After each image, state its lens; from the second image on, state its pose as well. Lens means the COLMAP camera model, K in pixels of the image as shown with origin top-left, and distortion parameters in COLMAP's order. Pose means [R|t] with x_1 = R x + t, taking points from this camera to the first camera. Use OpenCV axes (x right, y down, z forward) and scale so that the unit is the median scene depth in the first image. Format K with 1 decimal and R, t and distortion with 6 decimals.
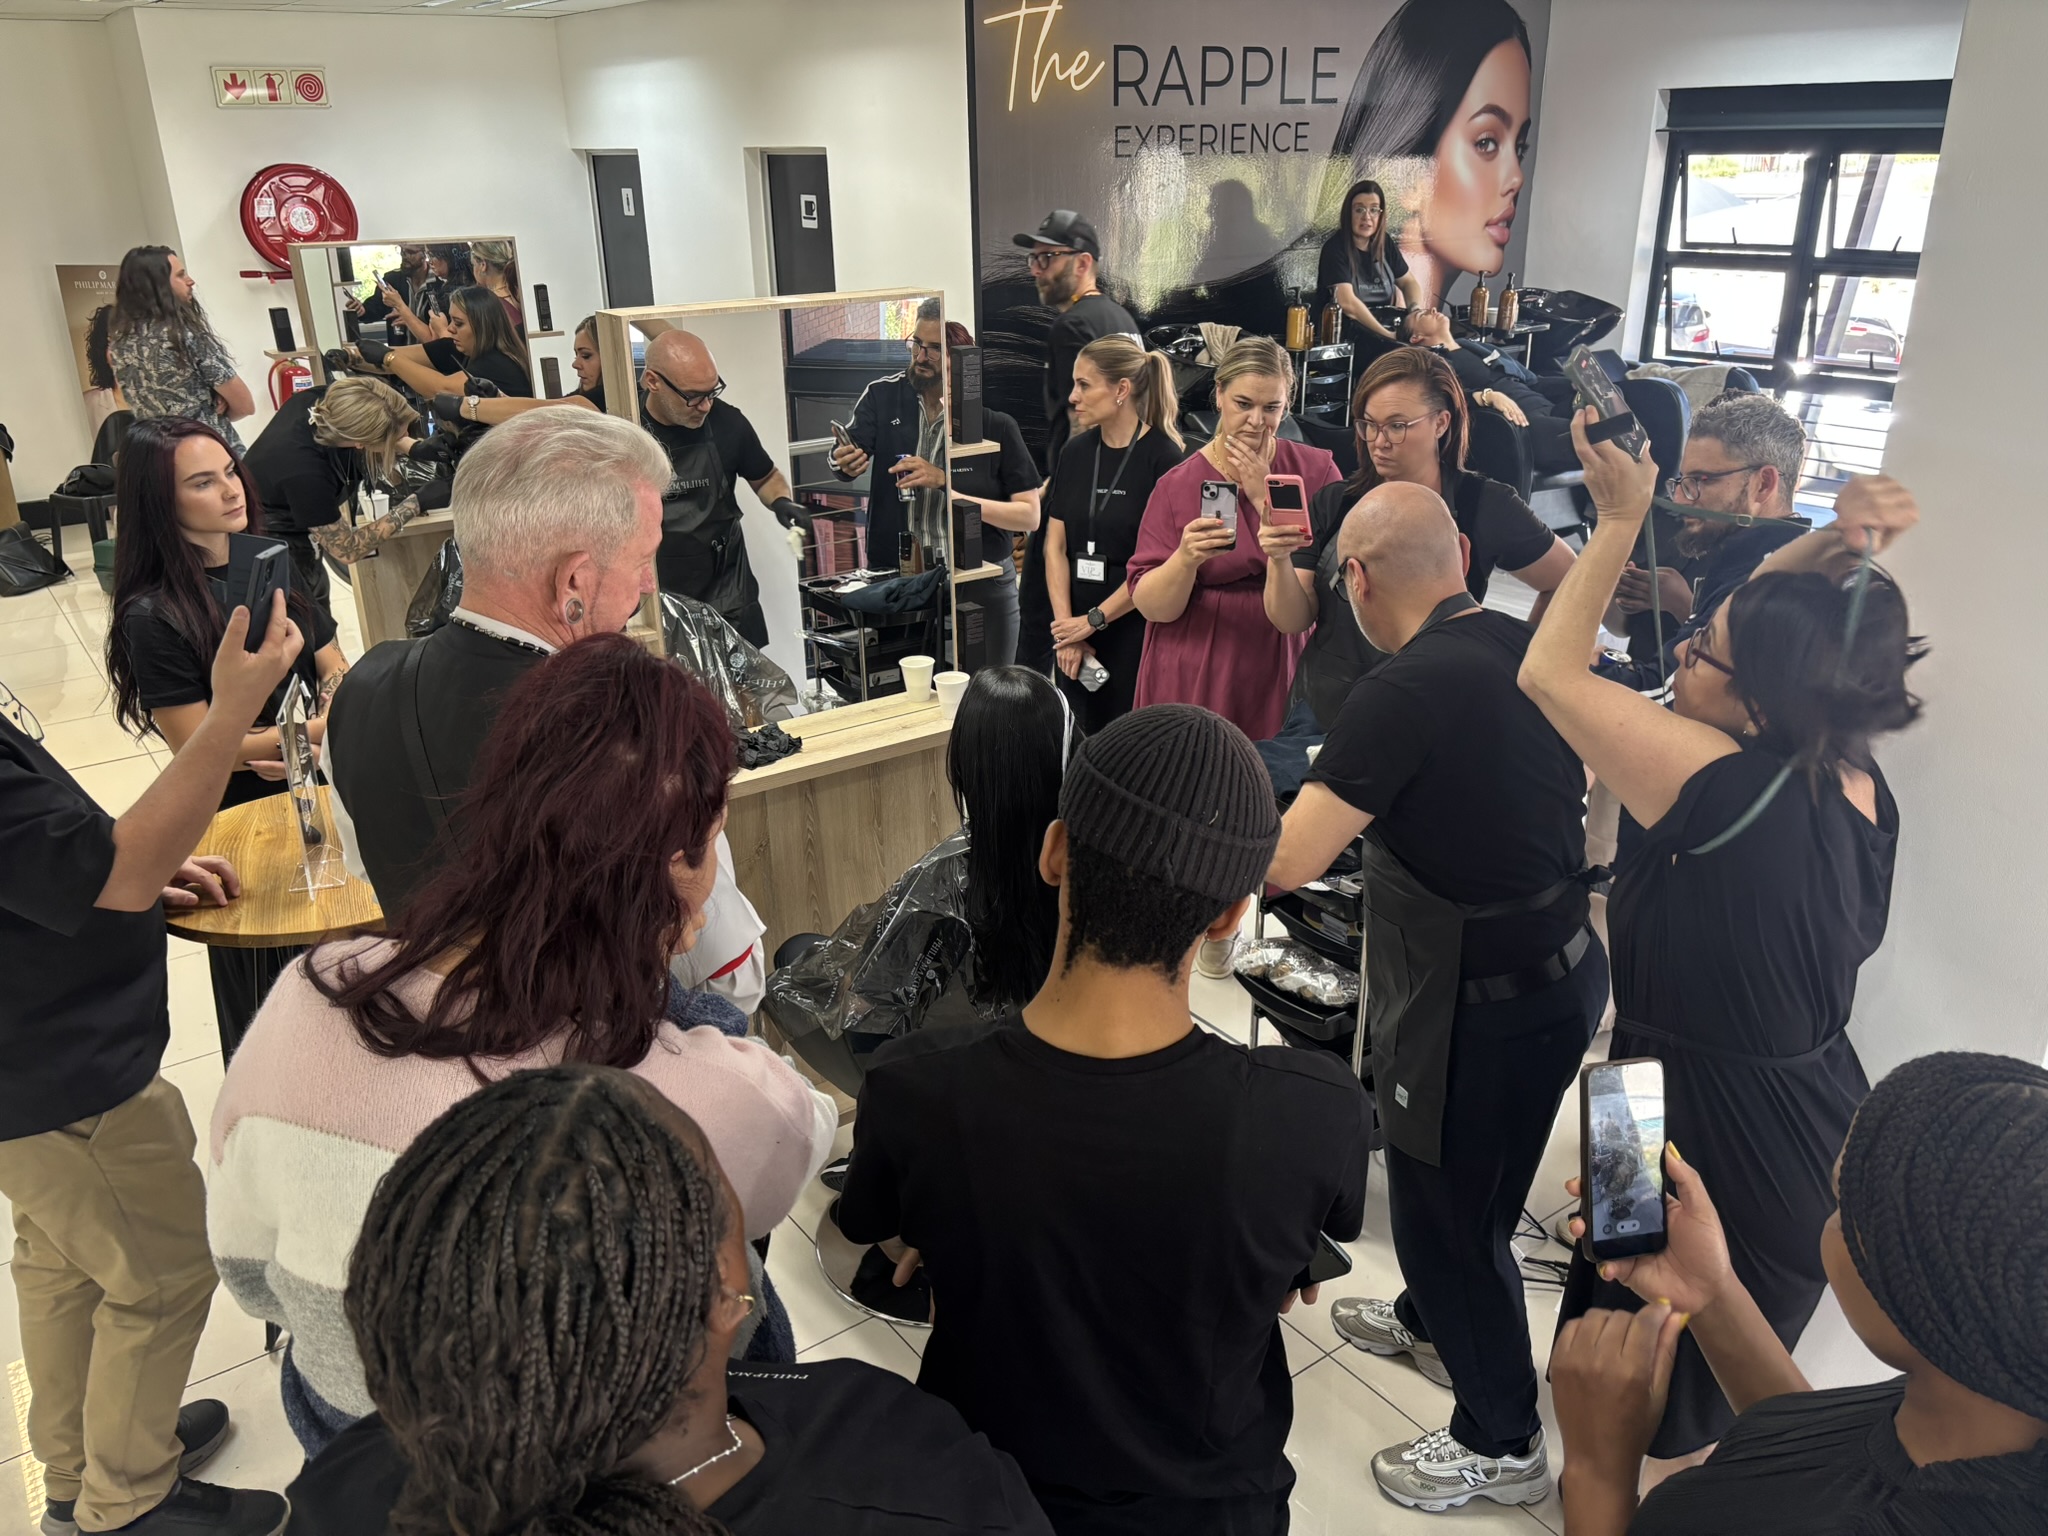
lens RADIAL K [[1552.8, 0, 1028.0], [0, 1552.8, 771.2], [0, 0, 1]] dist [0.043702, -0.027314]
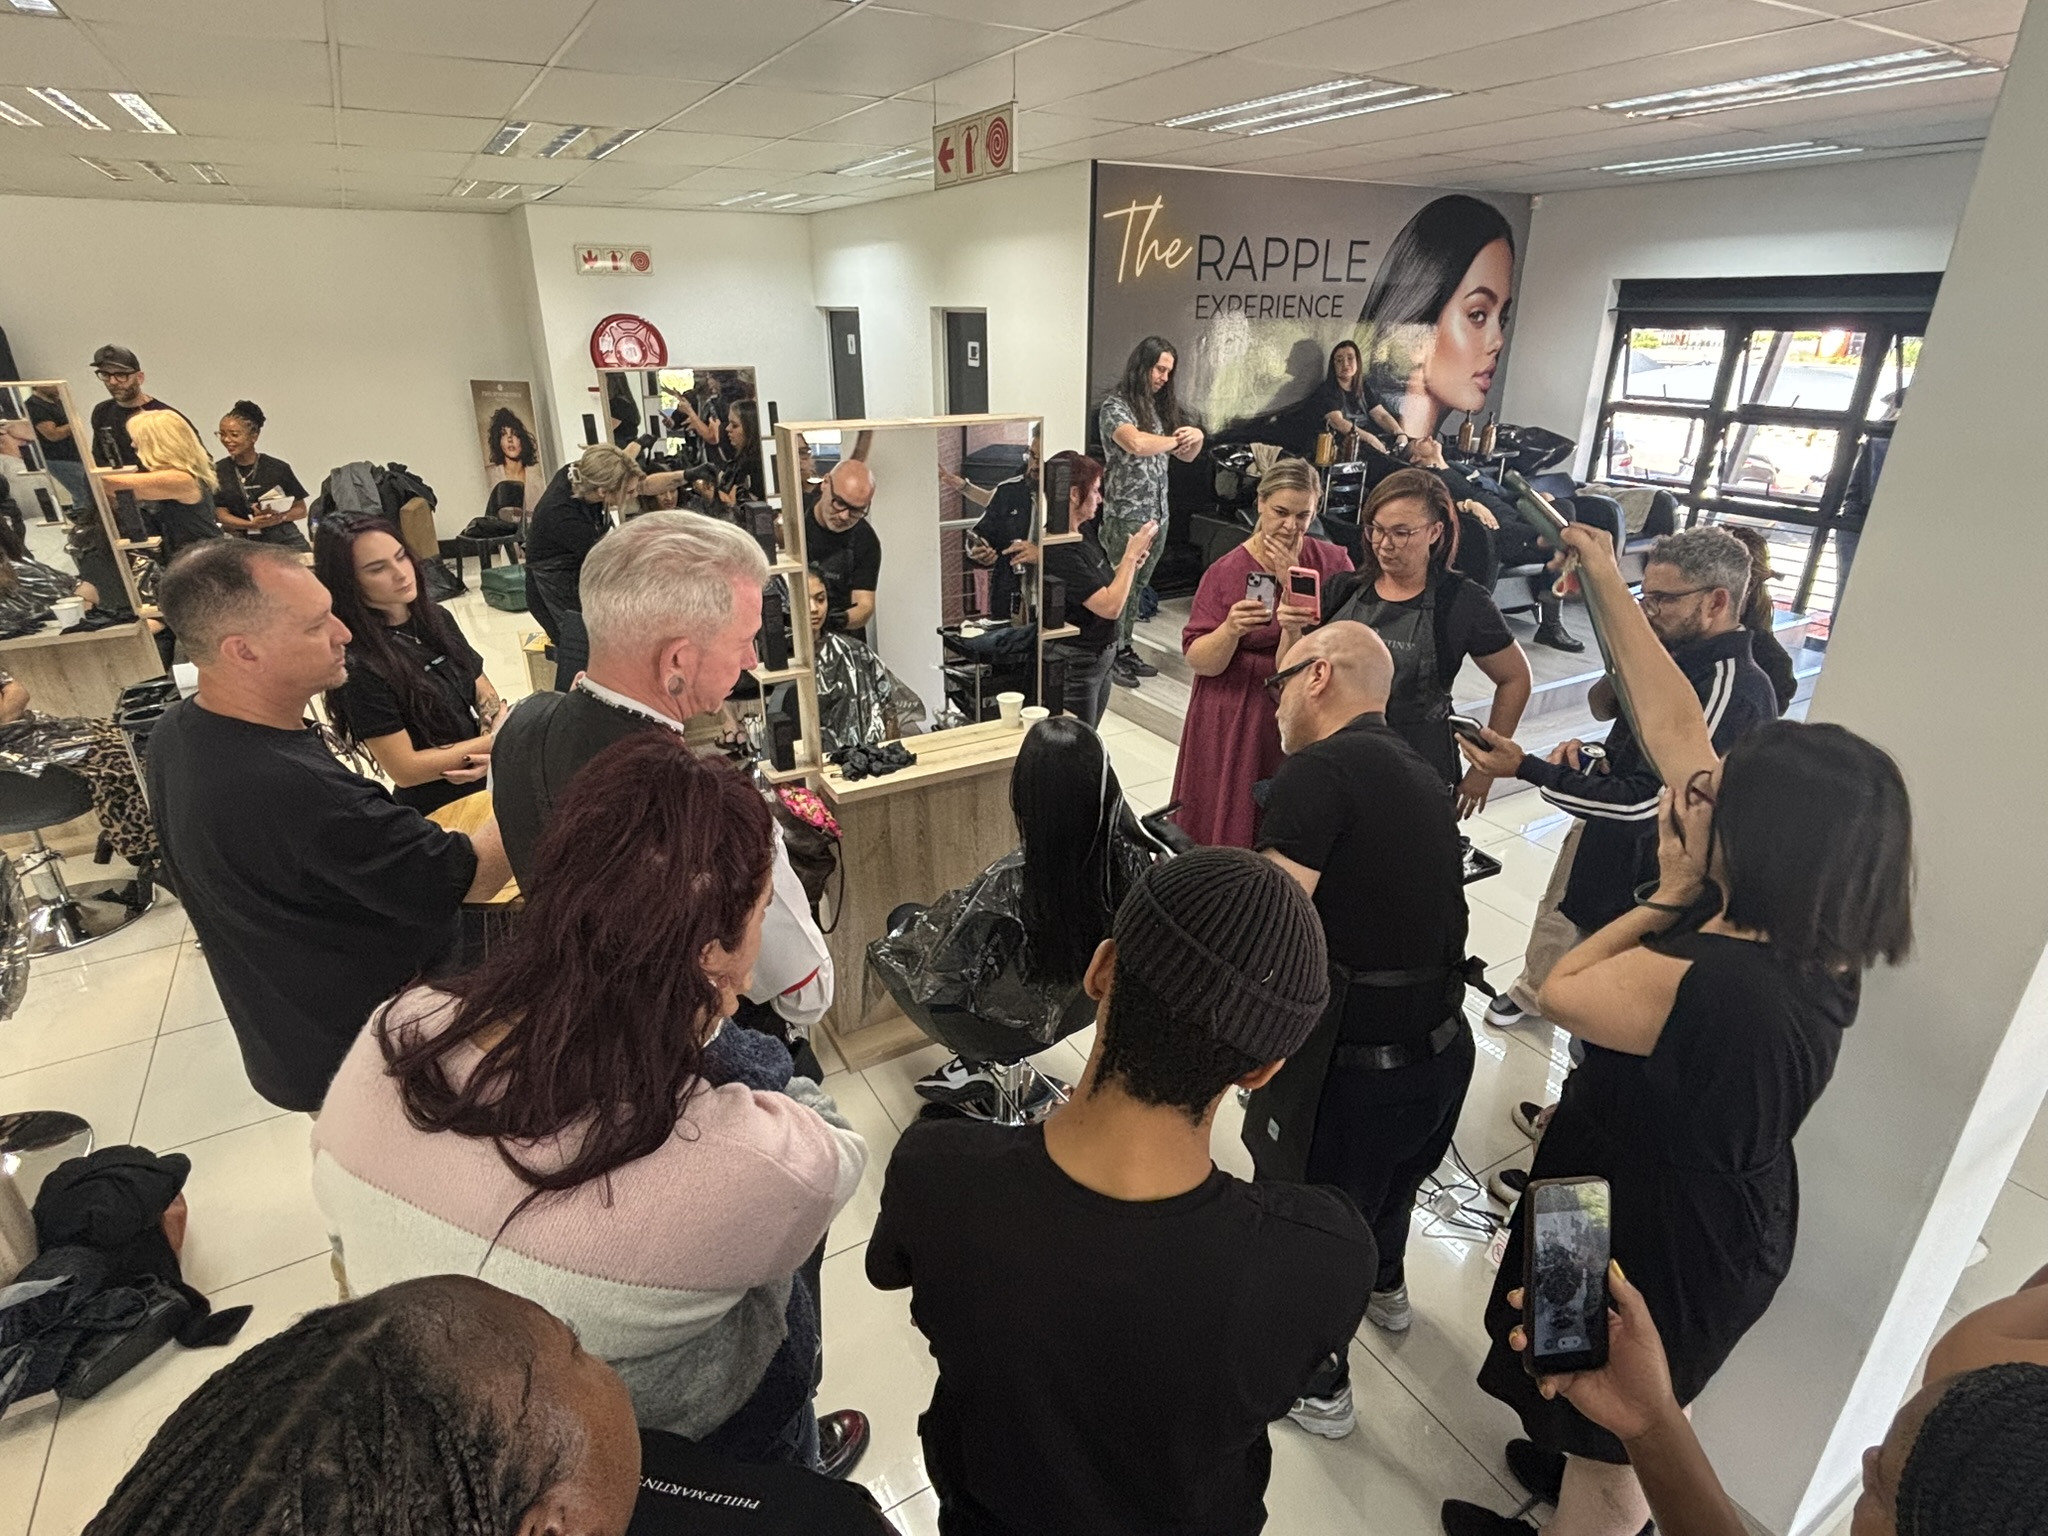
lens RADIAL K [[1059.5, 0, 1012.5], [0, 1059.5, 764.0], [0, 0, 1]] dist [0.006561, -0.004013]
pose [[0.993519, 0.061320, -0.095707, 0.009263], [-0.059121, 0.997921, 0.025643, -0.020244], [0.097081, -0.019818, 0.995079, 0.058960]]
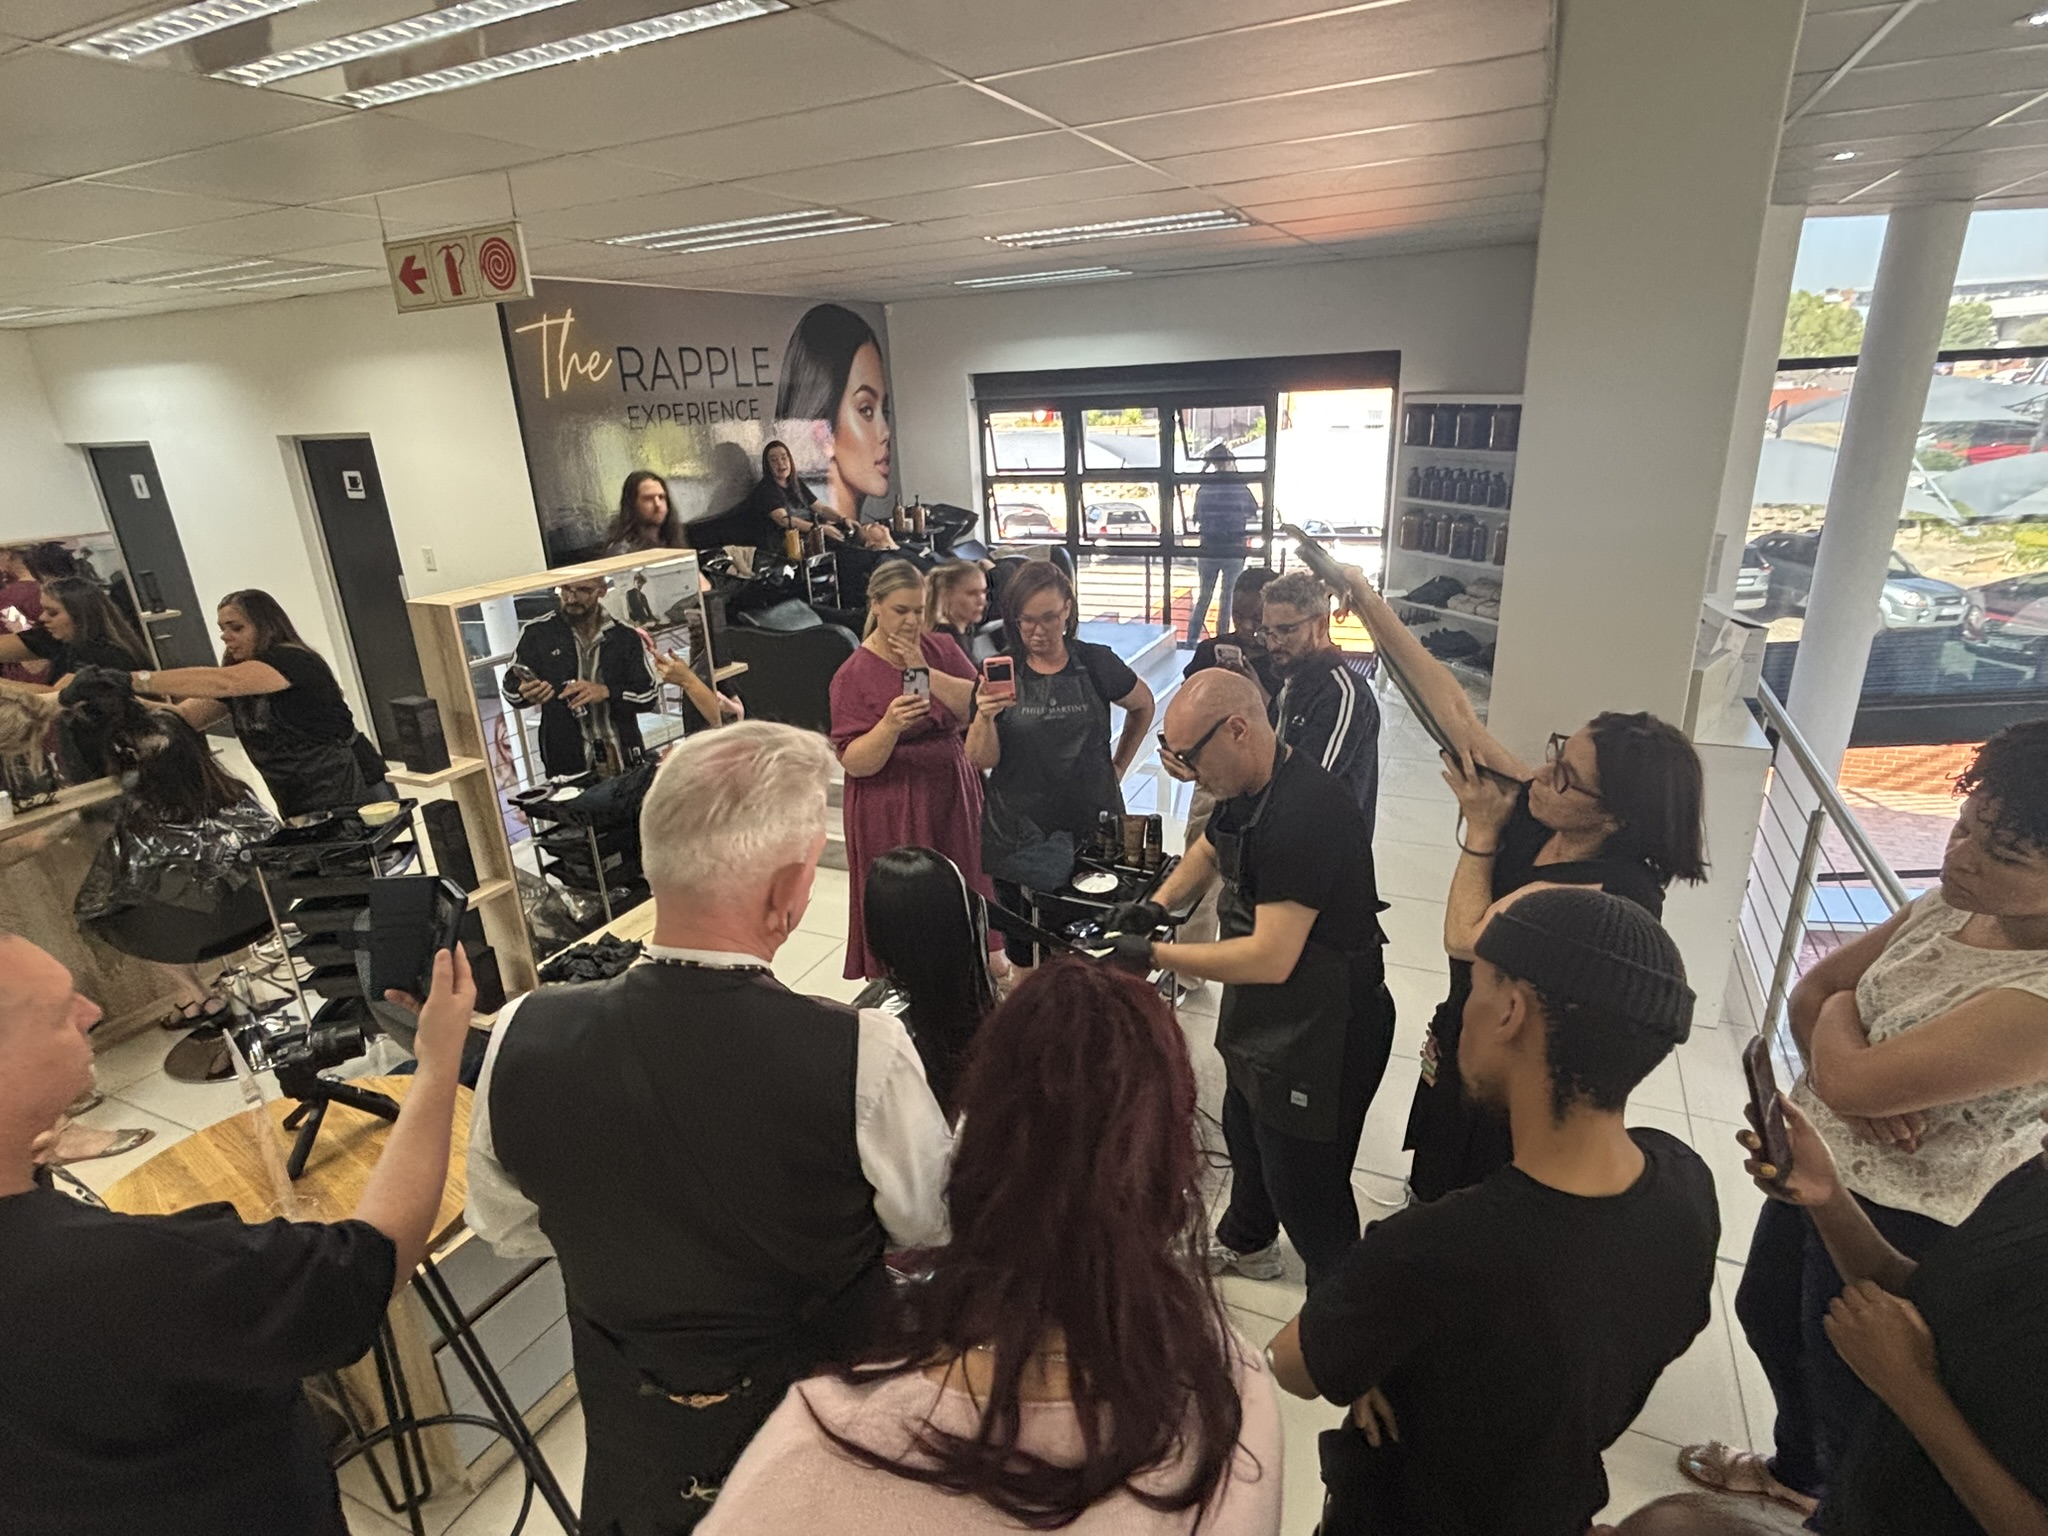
lens RADIAL K [[1059.5, 0, 1002.1], [0, 1059.5, 788.3], [0, 0, 1]] dist [0.006561, -0.004013]
pose [[0.881584, -0.190950, 0.431679, -0.109763], [0.206879, 0.978313, 0.010257, -0.040552], [-0.424276, 0.080263, 0.901969, 0.082564]]
